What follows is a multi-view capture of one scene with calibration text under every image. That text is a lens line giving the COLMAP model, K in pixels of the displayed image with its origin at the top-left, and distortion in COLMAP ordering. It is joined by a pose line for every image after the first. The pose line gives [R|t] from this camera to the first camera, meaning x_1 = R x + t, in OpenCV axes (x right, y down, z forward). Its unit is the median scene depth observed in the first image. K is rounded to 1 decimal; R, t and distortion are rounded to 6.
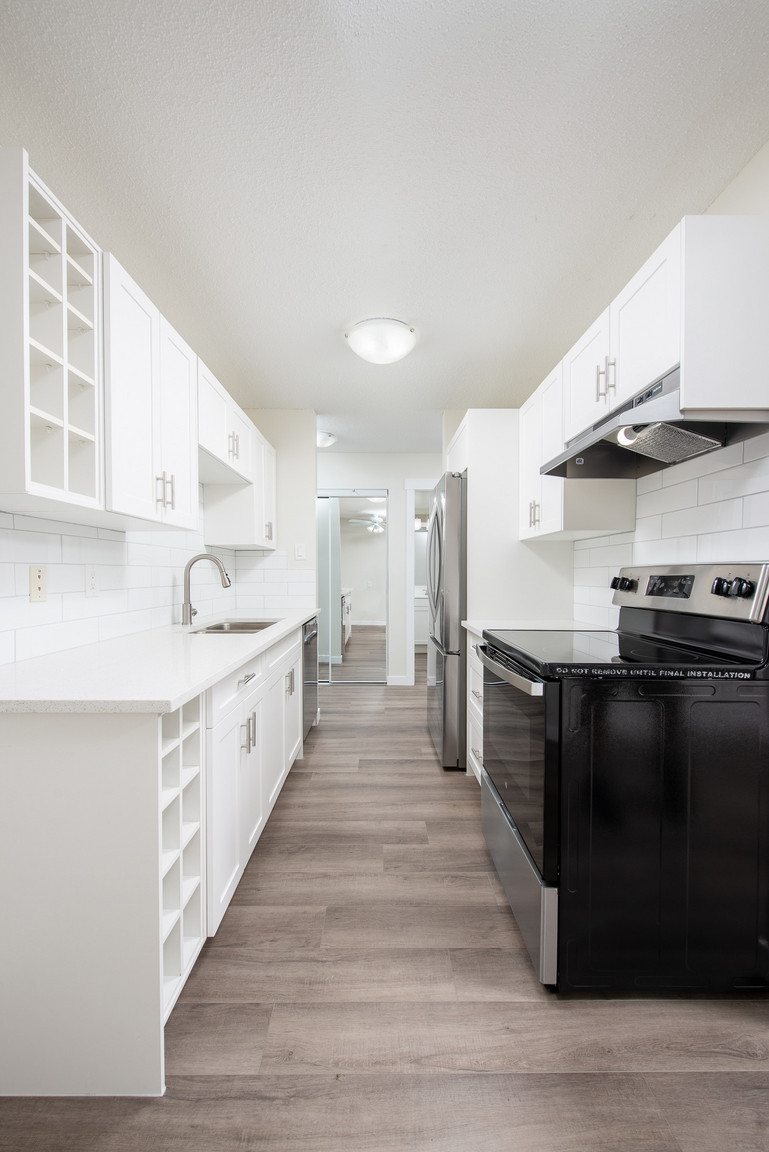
lens RADIAL K [[450.0, 0, 380.9], [0, 450.0, 580.7], [0, 0, 1]] dist [0.001134, -0.001469]
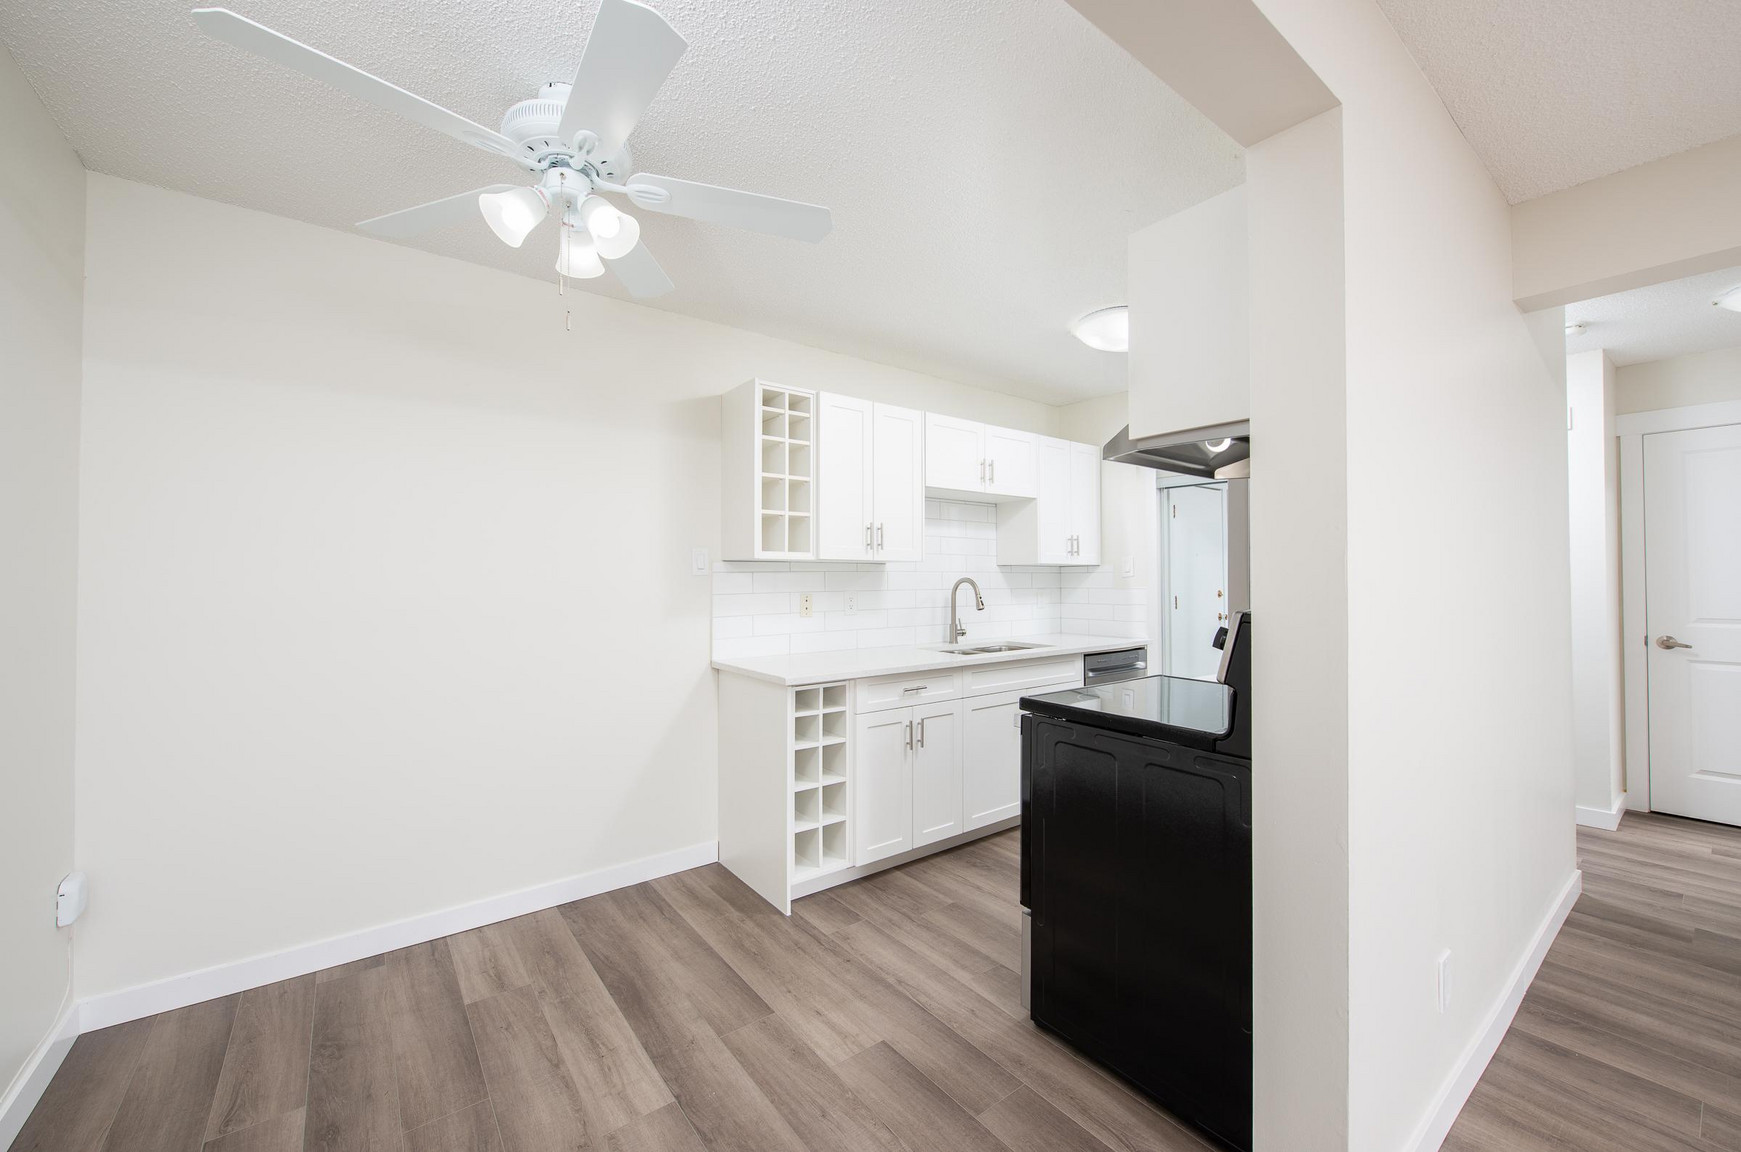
lens RADIAL K [[675.5, 0, 876.4], [0, 675.5, 567.9], [0, 0, 1]] dist [0.003385, -0.002831]
pose [[0.607004, -0.014972, -0.794557, 0.978764], [-0.010277, 0.999591, -0.026686, -0.049959], [0.794632, 0.024364, 0.606602, -0.167942]]
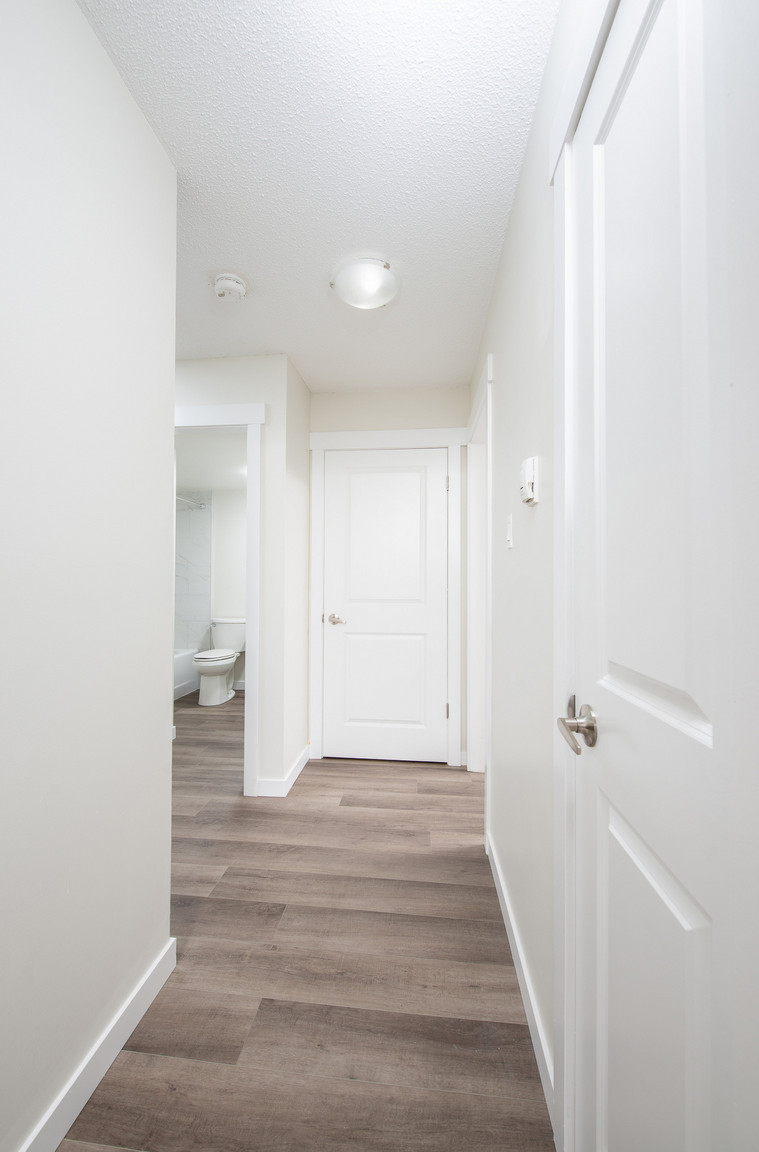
lens RADIAL K [[447.0, 0, 378.2], [0, 447.0, 575.2], [0, 0, 1]] dist [0.003385, -0.002831]
pose [[0.994569, 0.001683, -0.104063, 1.139817], [-0.004875, 0.999525, -0.030430, -0.019282], [0.103962, 0.030772, 0.994105, 1.265553]]
